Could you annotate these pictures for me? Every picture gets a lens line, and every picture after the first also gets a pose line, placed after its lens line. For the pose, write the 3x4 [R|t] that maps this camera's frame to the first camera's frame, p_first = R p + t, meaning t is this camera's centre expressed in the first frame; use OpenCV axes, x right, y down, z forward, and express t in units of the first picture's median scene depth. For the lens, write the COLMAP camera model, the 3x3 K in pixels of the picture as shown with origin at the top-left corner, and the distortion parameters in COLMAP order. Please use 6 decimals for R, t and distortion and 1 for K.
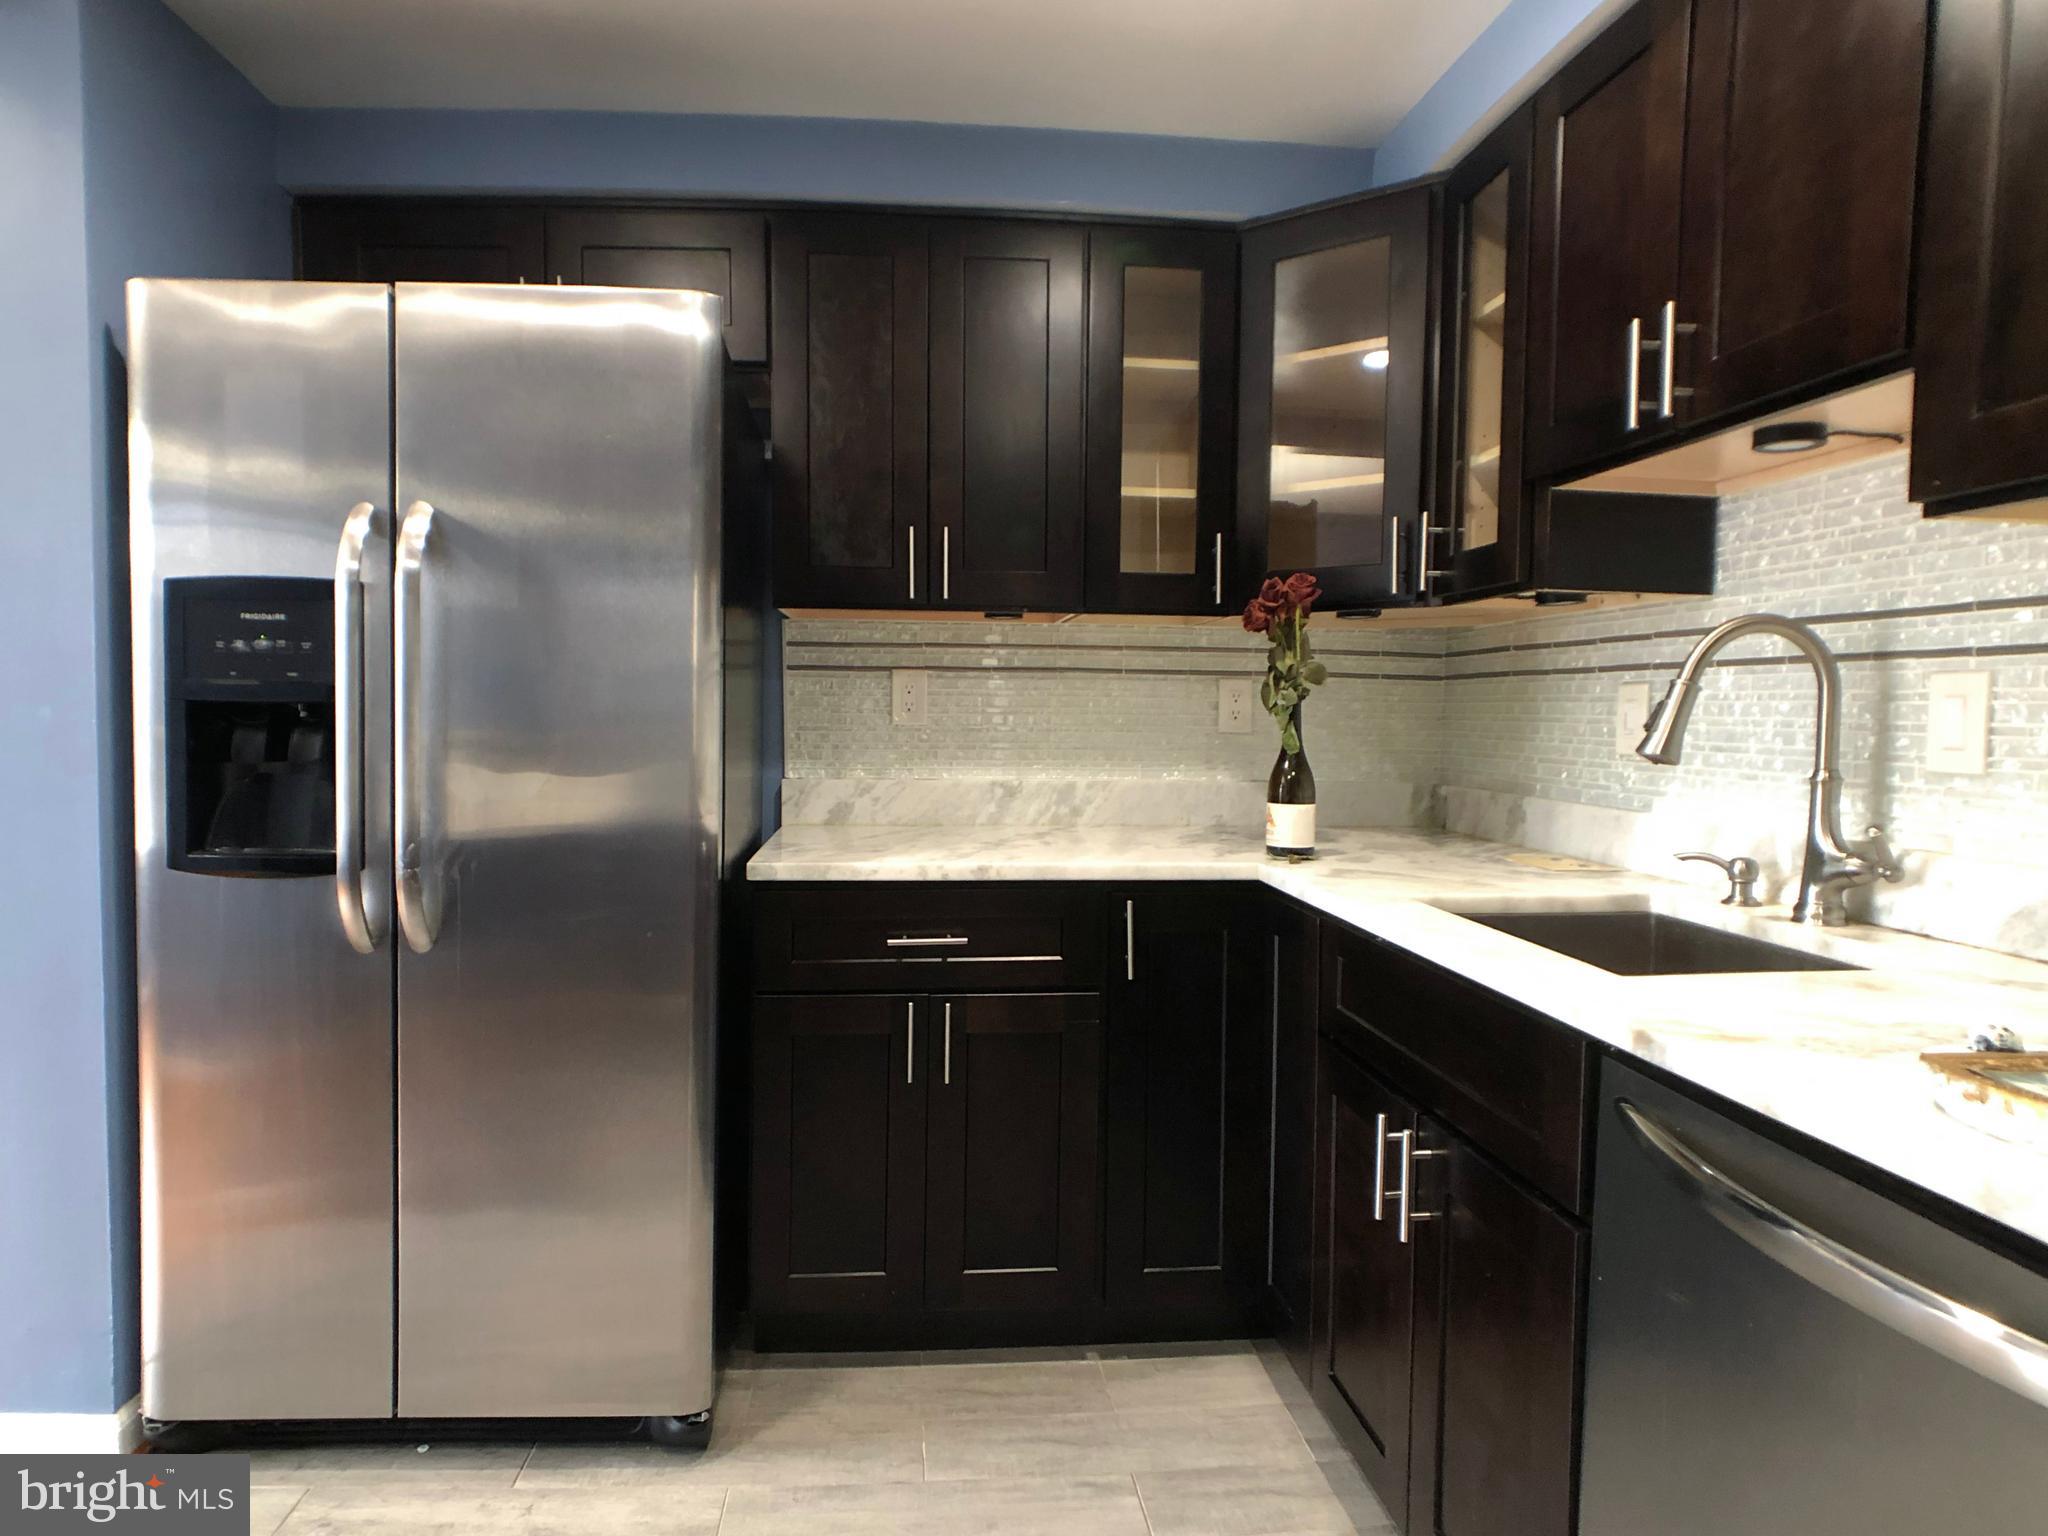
lens RADIAL K [[1227.2, 0, 1042.2], [0, 1227.2, 739.1], [0, 0, 1]] dist [-0.000884, -0.000554]
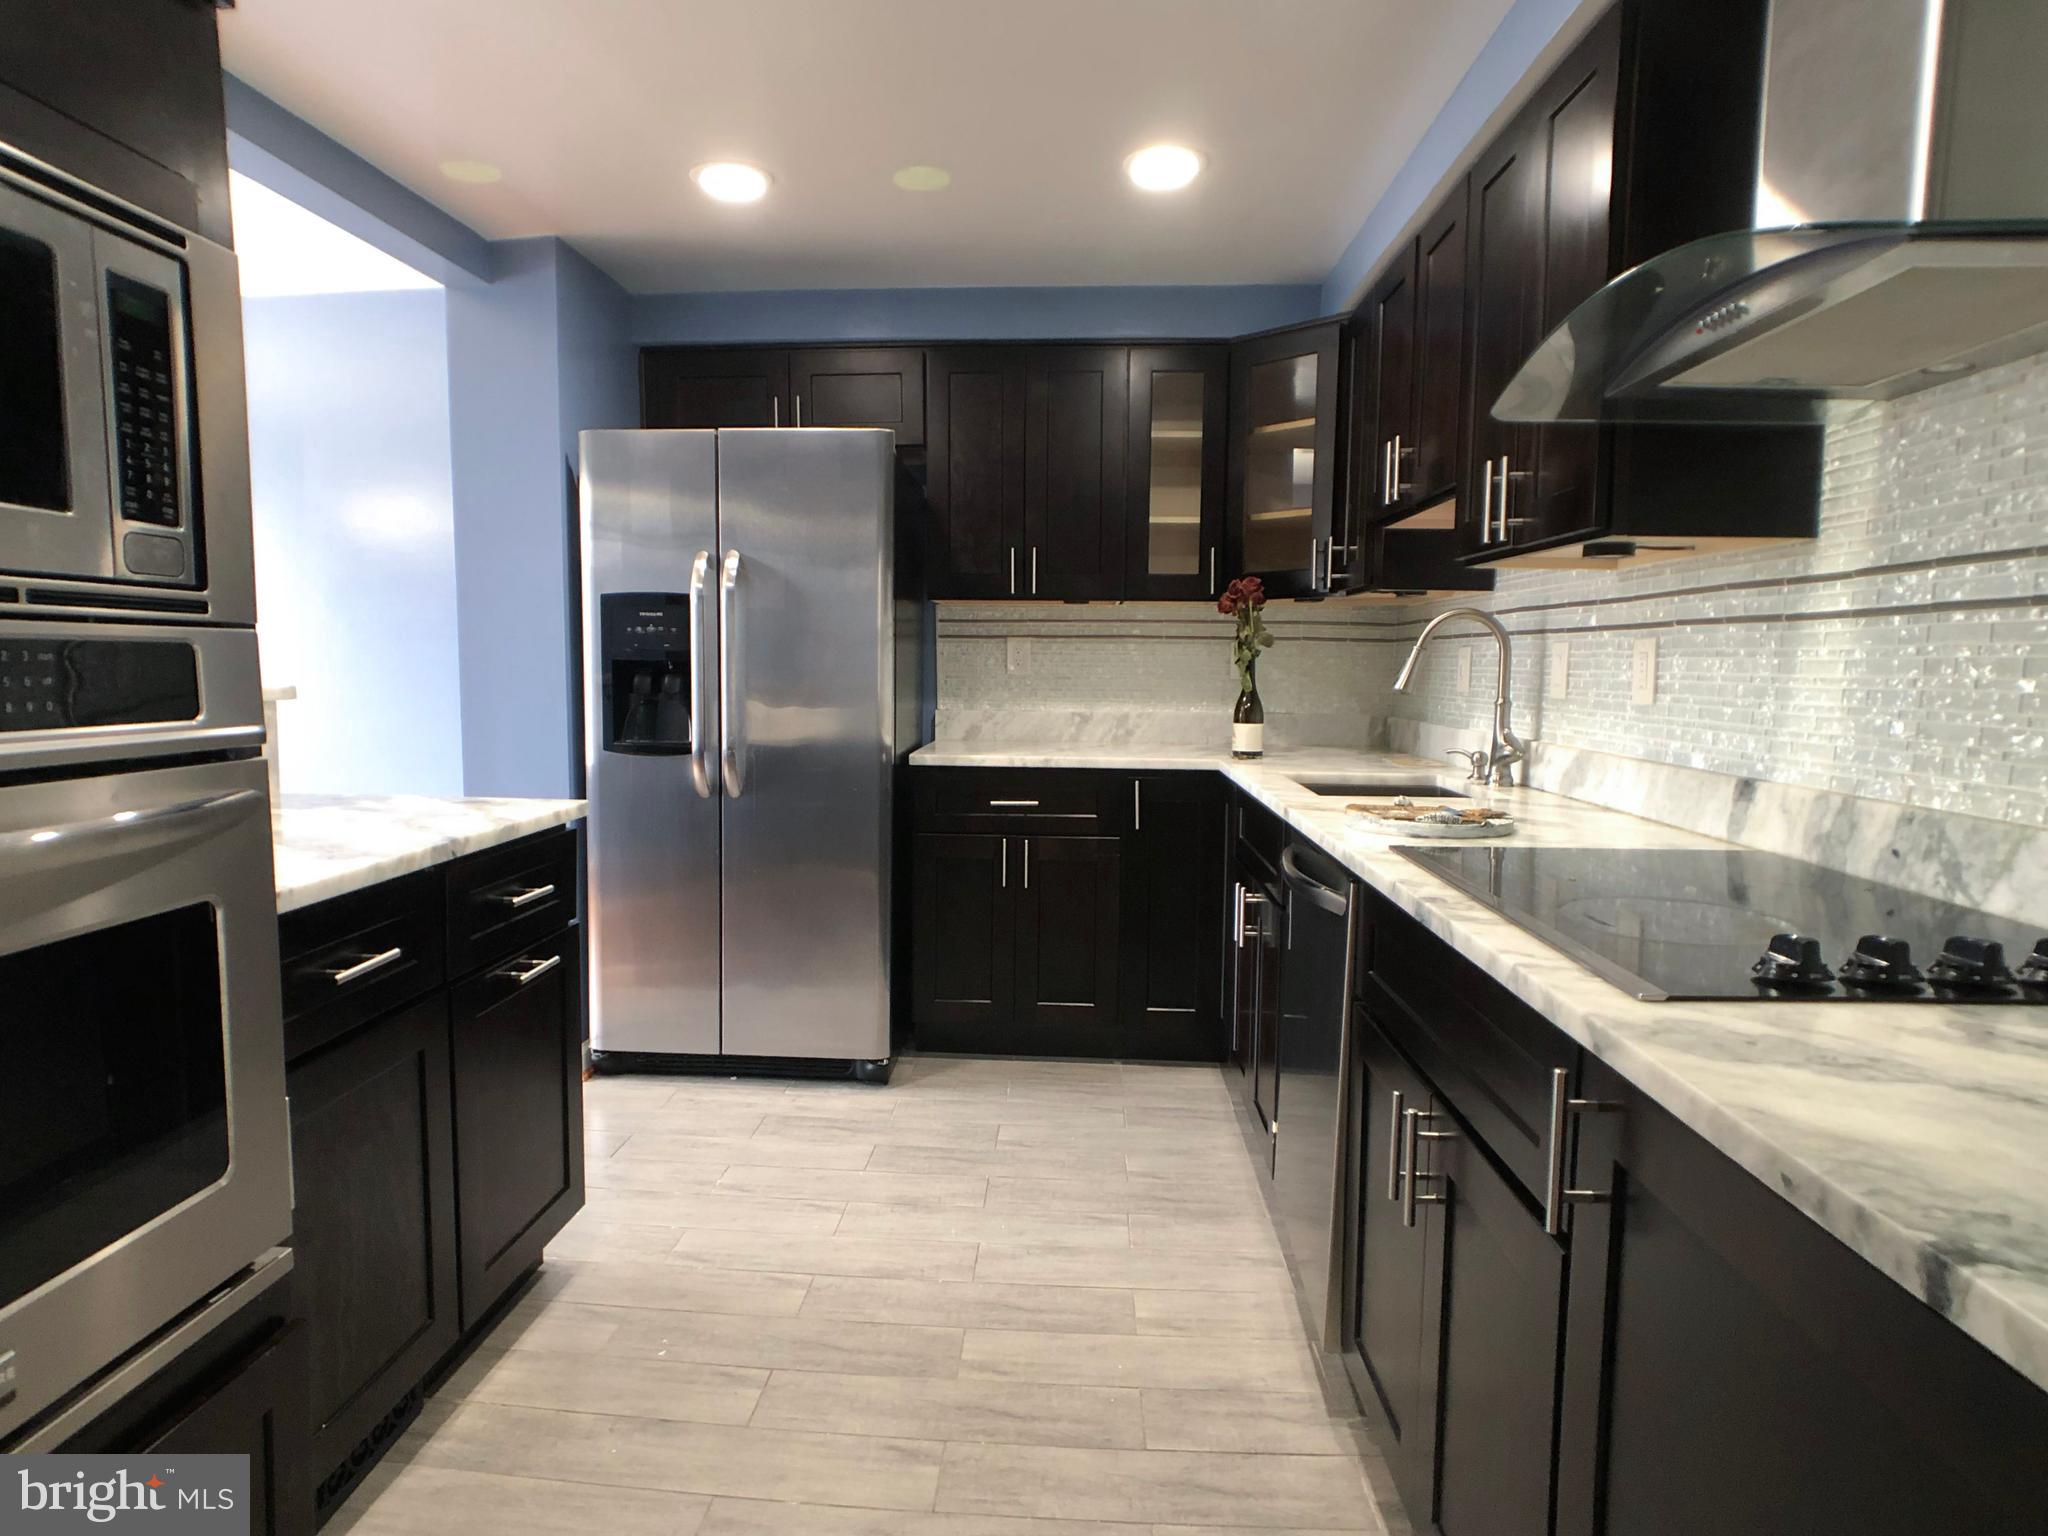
lens RADIAL K [[1230.7, 0, 1024.0], [0, 1230.7, 768.0], [0, 0, 1]] dist [0.000626, 0.000127]
pose [[0.986468, 0.012261, -0.163497, 0.177834], [-0.002428, 0.998183, 0.060208, 0.014838], [0.163938, -0.058997, 0.984705, -0.594344]]
